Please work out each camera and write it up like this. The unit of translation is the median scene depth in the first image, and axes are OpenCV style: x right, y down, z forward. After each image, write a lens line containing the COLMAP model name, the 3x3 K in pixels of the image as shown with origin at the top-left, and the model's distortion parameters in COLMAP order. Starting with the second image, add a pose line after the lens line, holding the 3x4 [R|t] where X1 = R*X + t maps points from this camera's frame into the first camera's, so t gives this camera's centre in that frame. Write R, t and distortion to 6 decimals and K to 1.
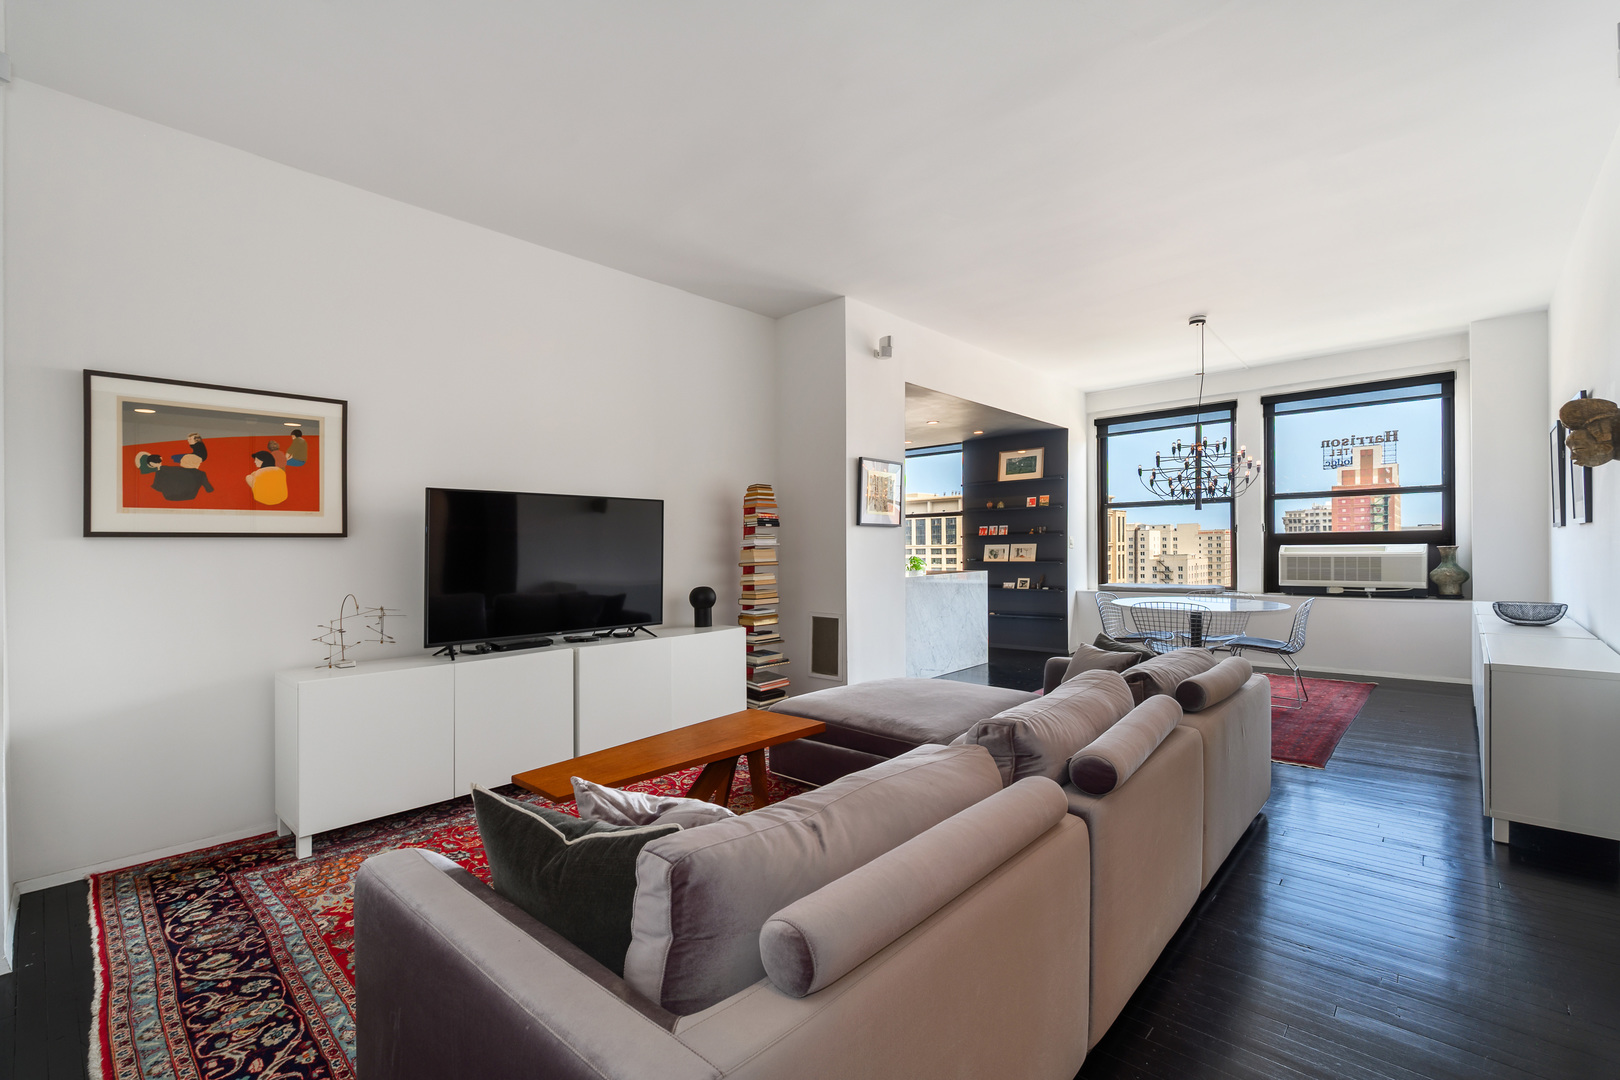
lens RADIAL K [[662.6, 0, 775.5], [0, 662.6, 551.0], [0, 0, 1]] dist [0.002098, -0.007561]
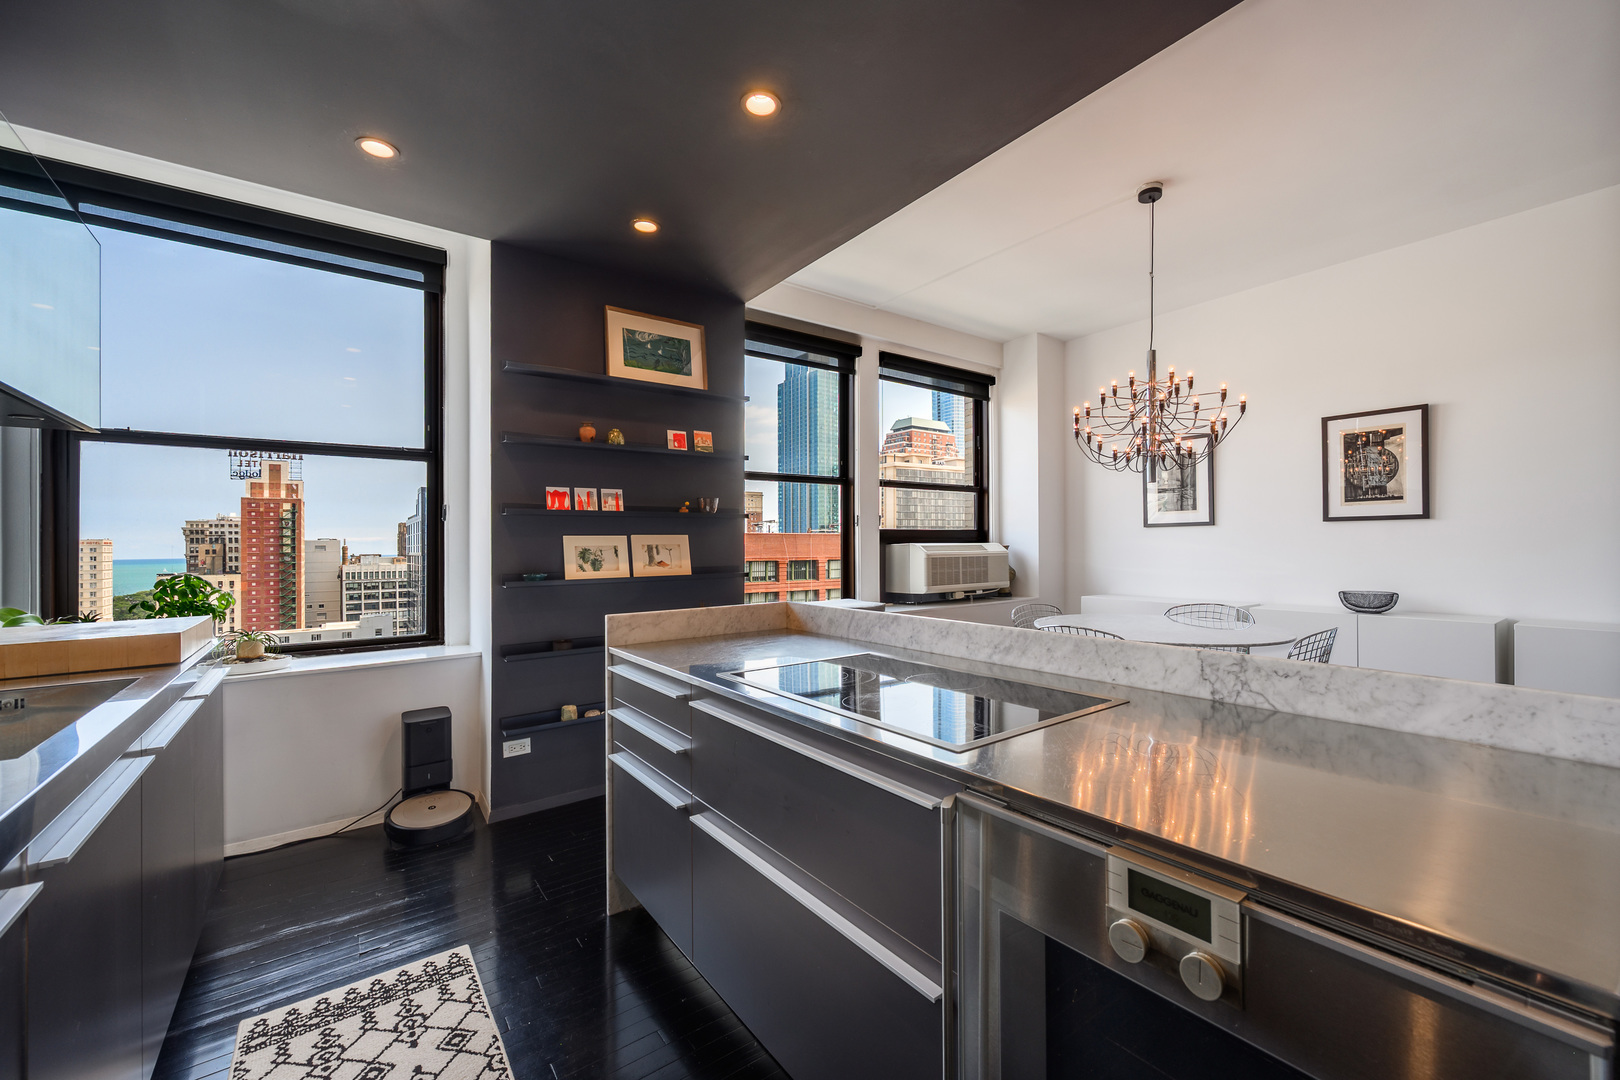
lens RADIAL K [[655.0, 0, 799.7], [0, 655.0, 539.0], [0, 0, 1]] dist [-0.007296, 0.000428]
pose [[0.141289, 0.025052, 0.989651, -0.038163], [0.012895, 0.999548, -0.027143, 0.005028], [-0.989884, 0.016597, 0.140902, 0.956479]]
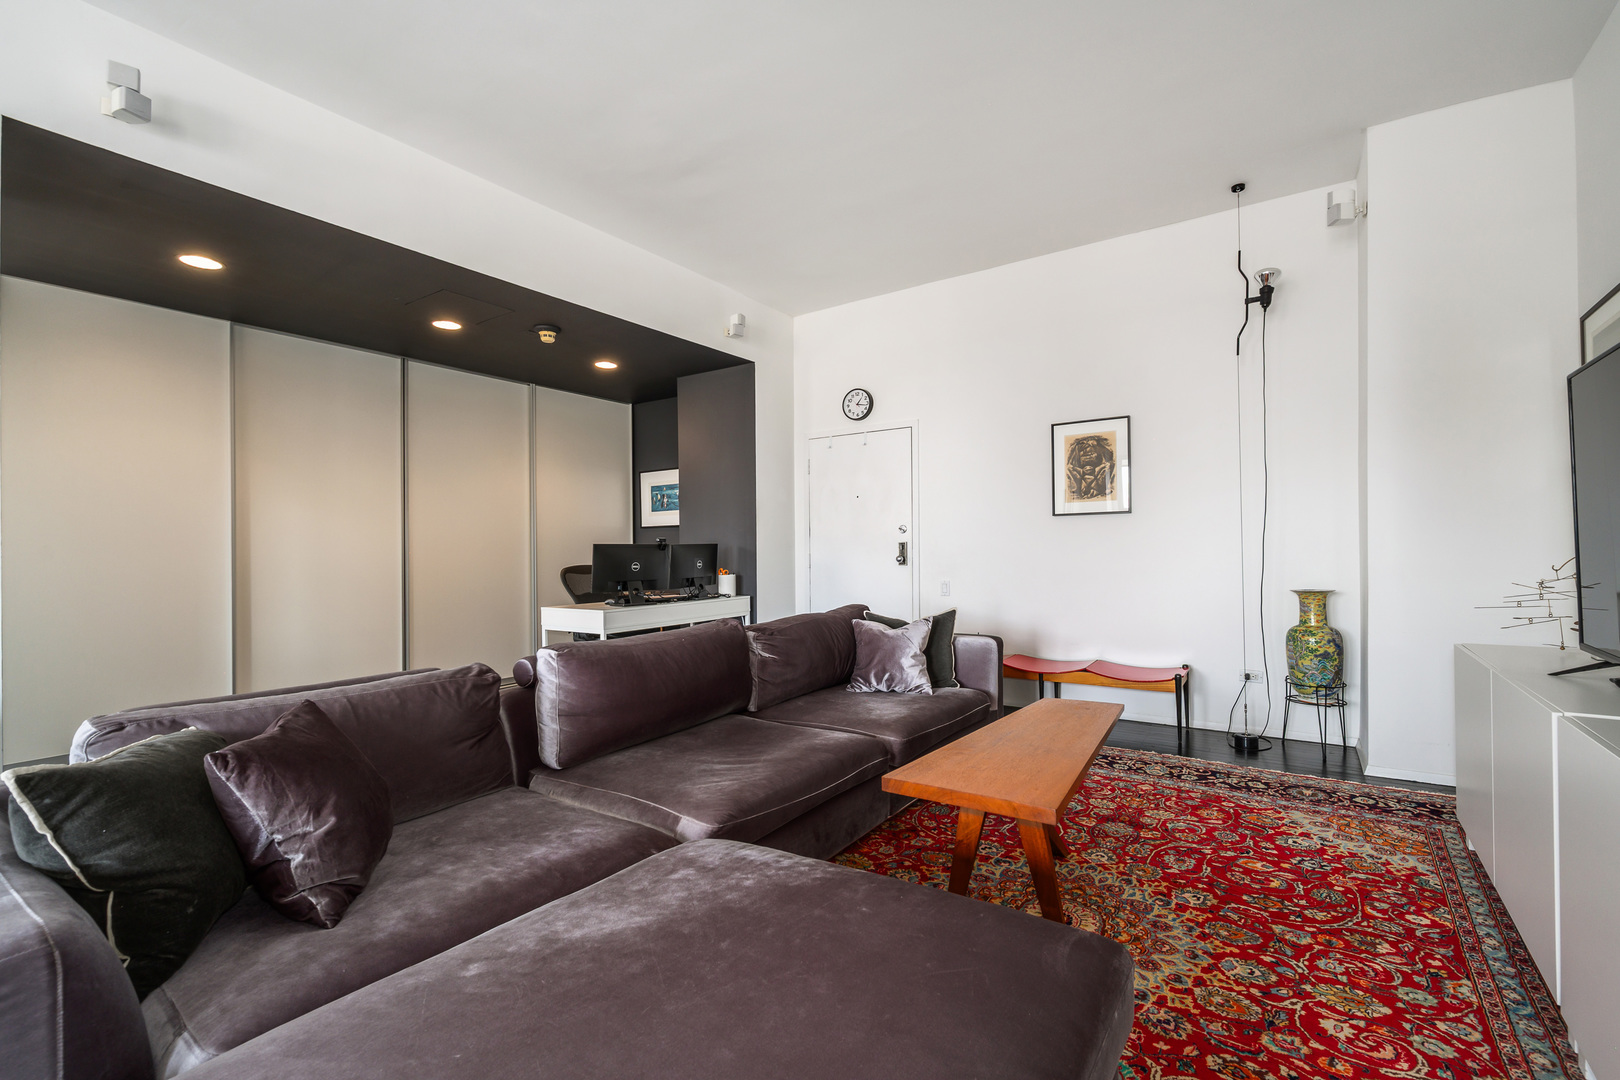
lens RADIAL K [[675.5, 0, 812.7], [0, 675.5, 542.5], [0, 0, 1]] dist [-0.001261, -0.000044]
pose [[-0.983202, 0.026490, -0.180588, 0.116006], [0.027262, 0.999627, -0.001799, 0.015594], [0.180473, -0.006692, -0.983557, 0.689852]]
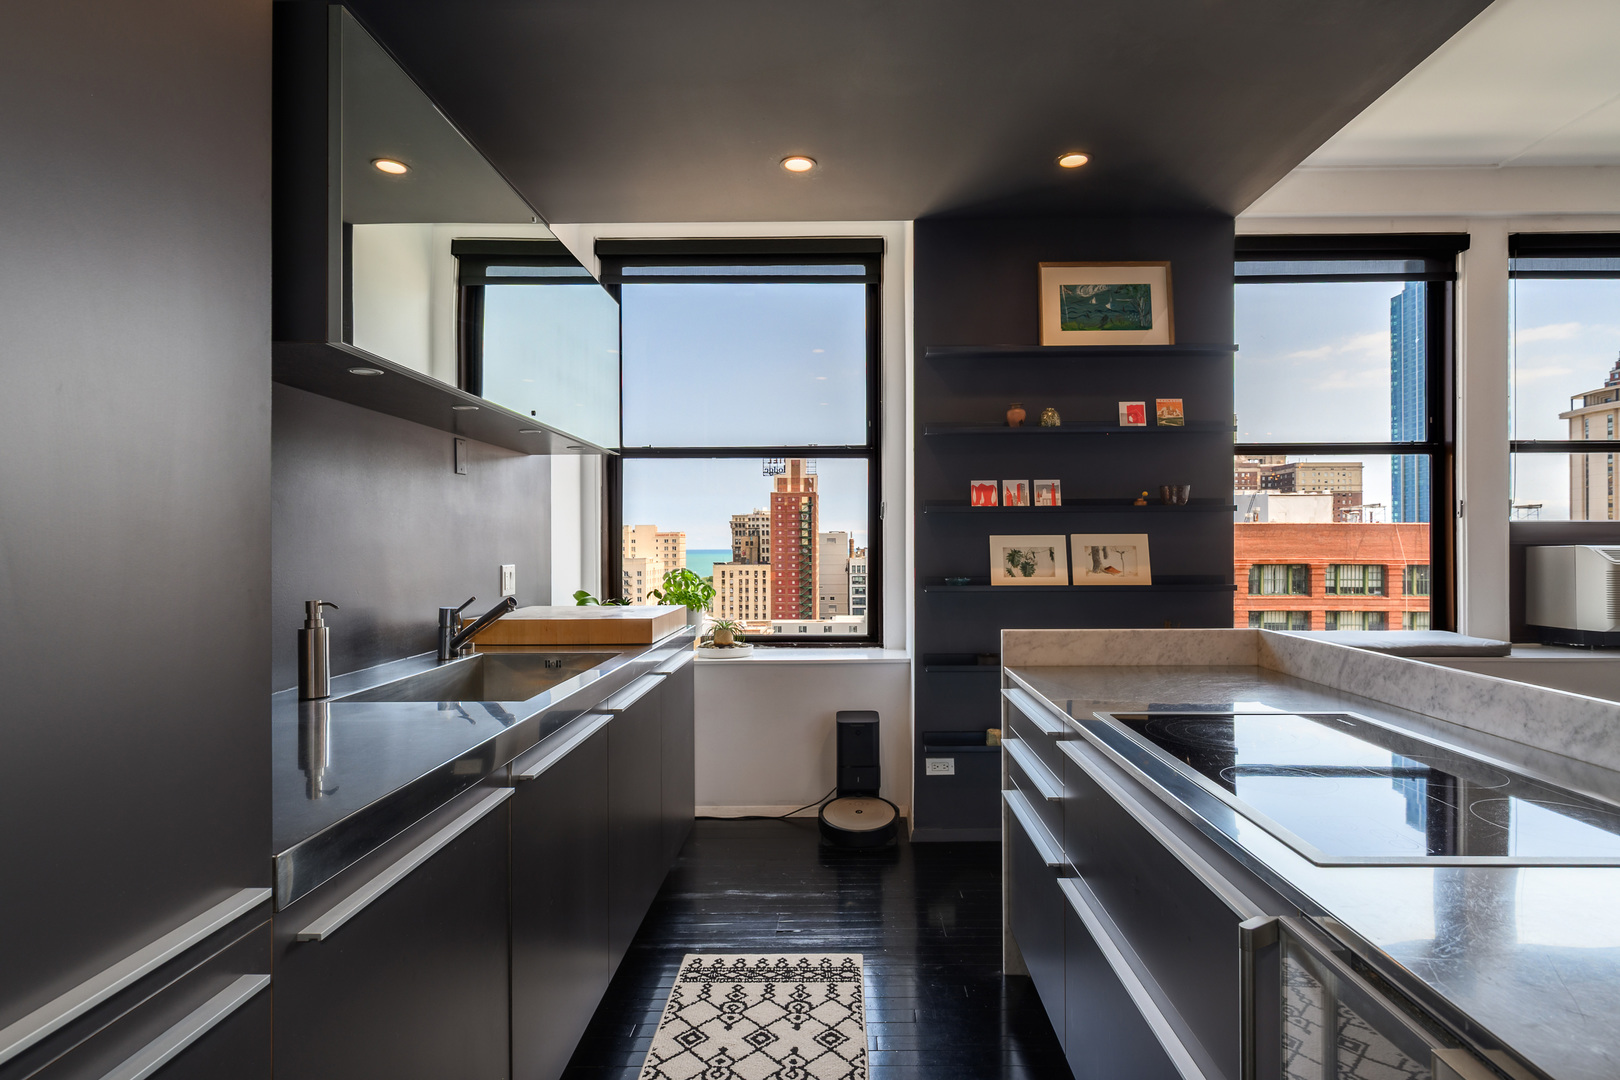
lens RADIAL K [[807.3, 0, 814.5], [0, 807.3, 533.9], [0, 0, 1]] dist [-0.001781, -0.000860]
pose [[0.715350, 0.022479, 0.698405, -0.033238], [-0.005671, 0.999636, -0.026367, 0.001150], [-0.698744, 0.014901, 0.715217, 0.906909]]
